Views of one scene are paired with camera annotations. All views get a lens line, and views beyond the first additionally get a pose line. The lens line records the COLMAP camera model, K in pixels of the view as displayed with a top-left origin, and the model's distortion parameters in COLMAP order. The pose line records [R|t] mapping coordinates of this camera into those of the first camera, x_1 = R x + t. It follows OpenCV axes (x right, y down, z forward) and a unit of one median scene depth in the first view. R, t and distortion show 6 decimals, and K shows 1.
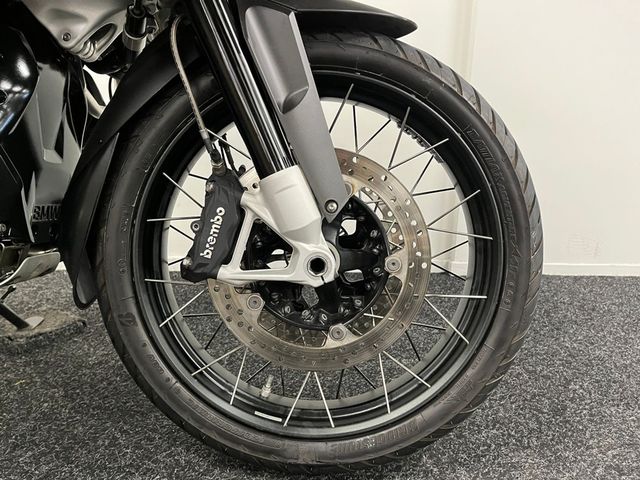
lens RADIAL K [[480.5, 0, 320.0], [0, 480.5, 240.0], [0, 0, 1]] dist [0.077450, -0.088863]
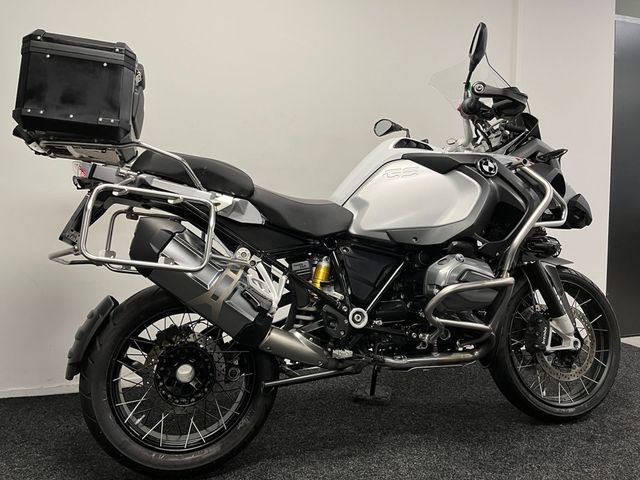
lens RADIAL K [[480.5, 0, 320.0], [0, 480.5, 240.0], [0, 0, 1]] dist [0.077450, -0.088863]
pose [[0.958234, -0.030069, 0.284399, -2.263023], [0.085971, 0.978746, -0.186185, -0.143083], [-0.272756, 0.202859, 0.940453, -1.541287]]
